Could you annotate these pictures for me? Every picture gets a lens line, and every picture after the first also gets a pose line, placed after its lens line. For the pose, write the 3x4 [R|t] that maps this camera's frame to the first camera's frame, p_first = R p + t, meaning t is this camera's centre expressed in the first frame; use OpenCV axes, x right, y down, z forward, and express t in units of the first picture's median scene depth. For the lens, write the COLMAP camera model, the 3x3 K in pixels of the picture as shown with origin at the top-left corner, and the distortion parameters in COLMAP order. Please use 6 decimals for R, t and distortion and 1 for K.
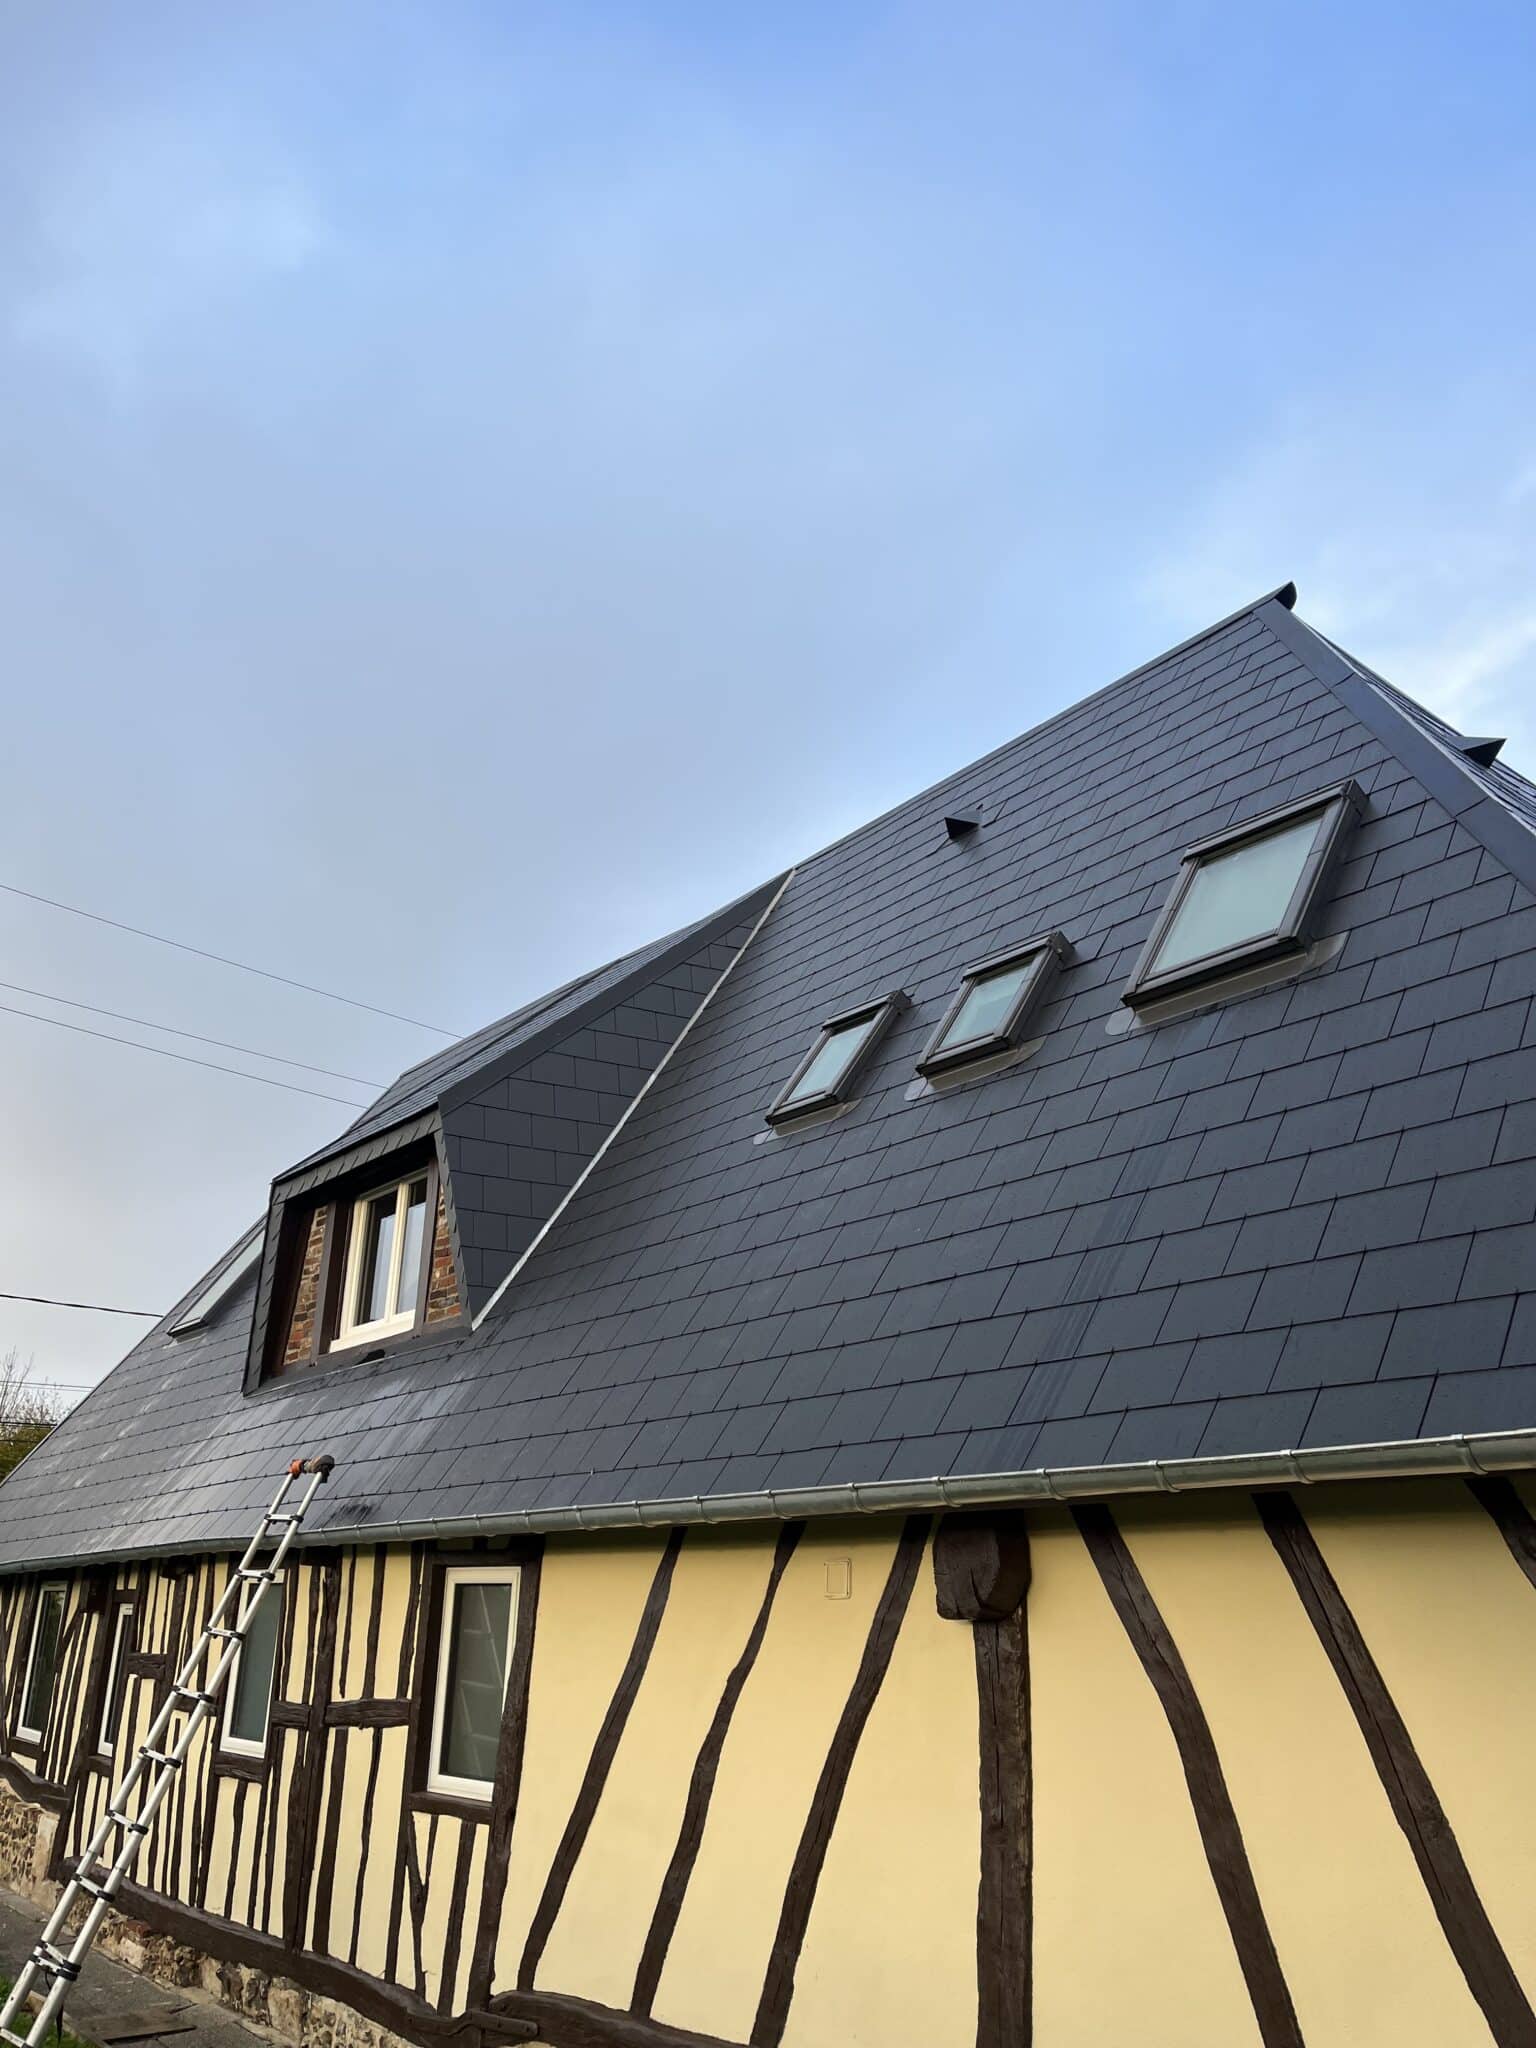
lens RADIAL K [[1544.8, 0, 762.0], [0, 1544.8, 1033.7], [0, 0, 1]] dist [0.073526, -0.088633]
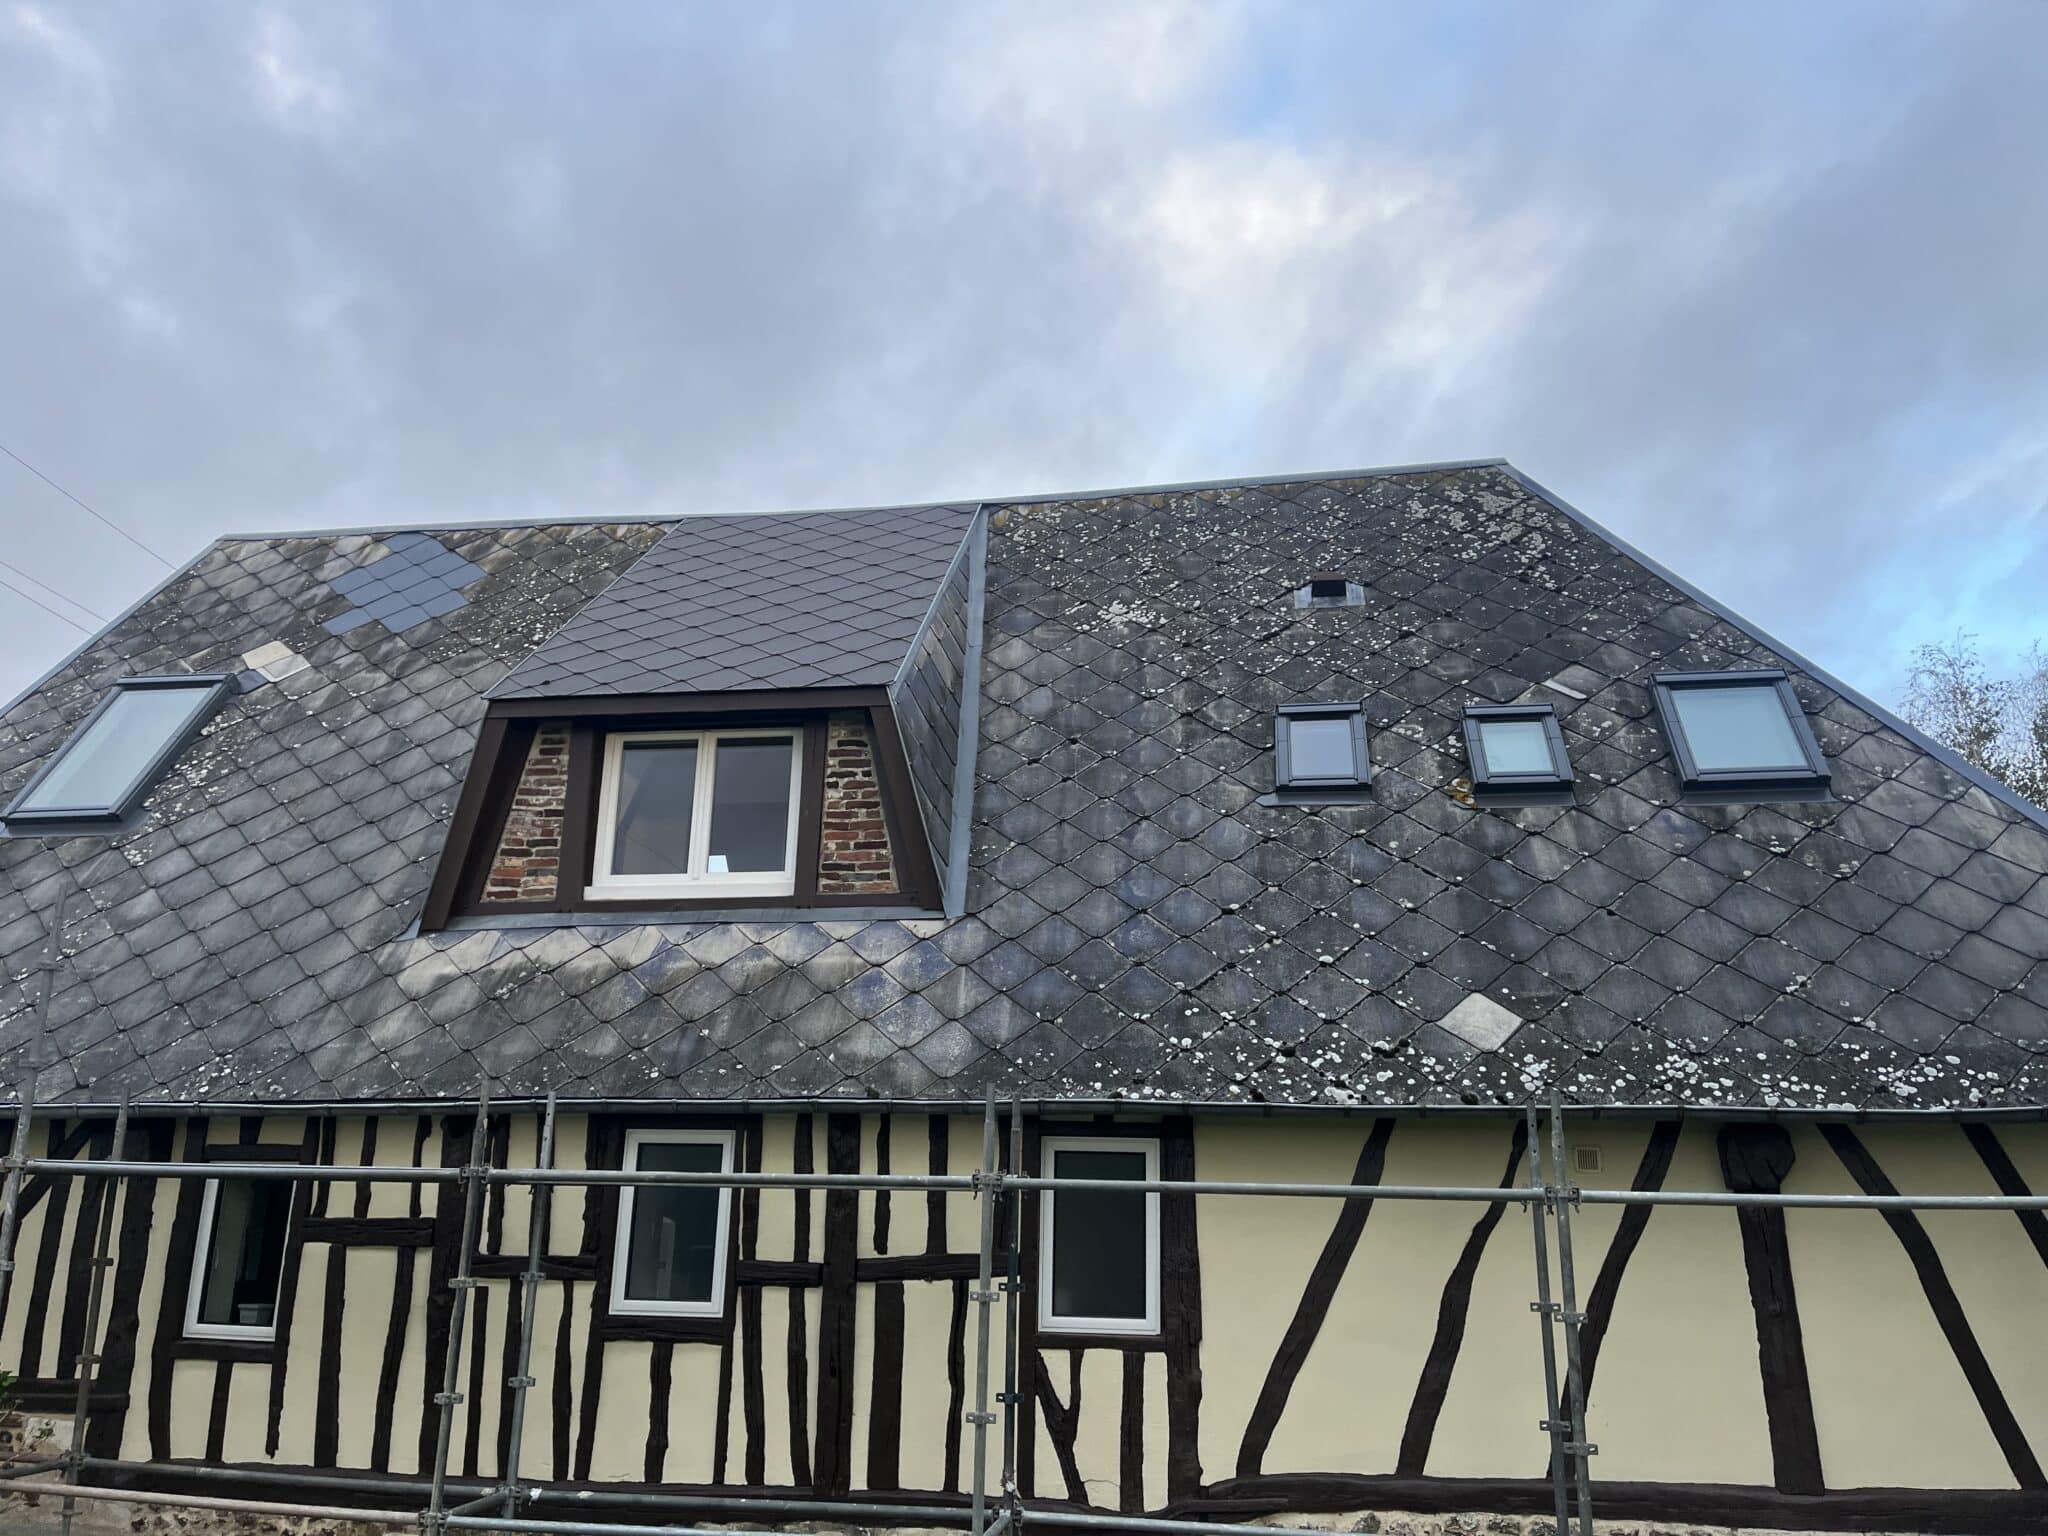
lens RADIAL K [[1544.8, 0, 1024.6], [0, 1544.8, 774.4], [0, 0, 1]] dist [0.073526, -0.088633]
pose [[0.745933, 0.179342, 0.641420, -1.020424], [-0.239658, 0.970830, 0.007262, 0.097877], [-0.621407, -0.159138, 0.767156, 0.229250]]
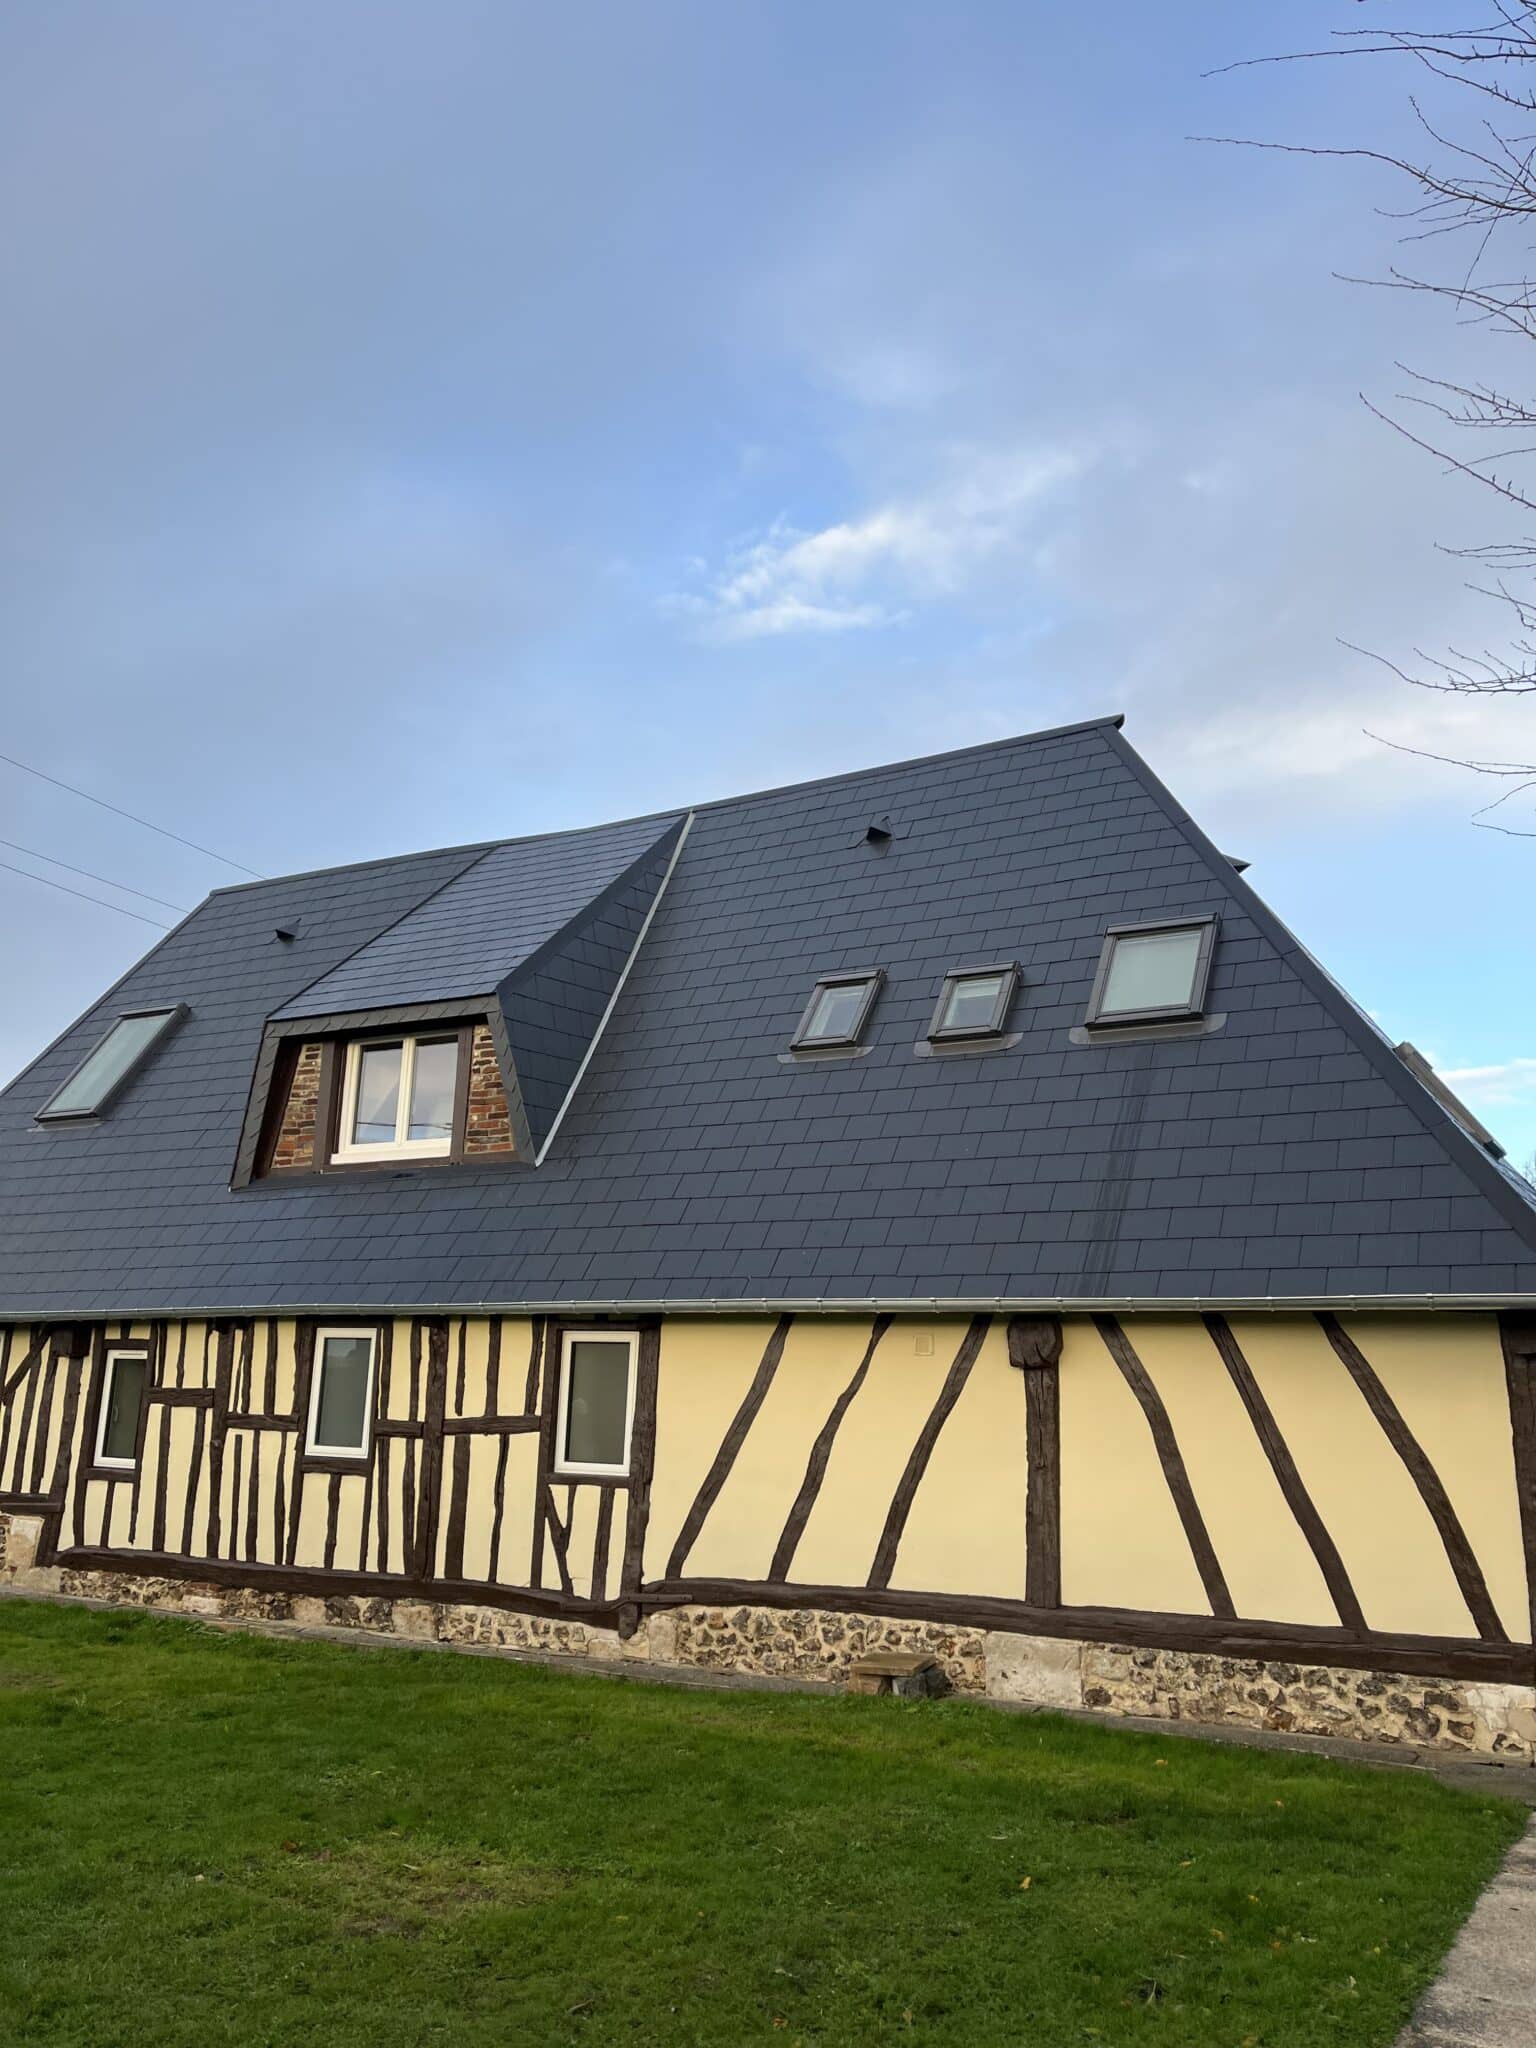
lens RADIAL K [[1544.8, 0, 781.0], [0, 1544.8, 1054.1], [0, 0, 1]] dist [0.073526, -0.088633]
pose [[0.926490, 0.088696, 0.365718, -0.610271], [-0.143101, 0.981859, 0.124399, -0.134639], [-0.348050, -0.167589, 0.922375, -0.404058]]
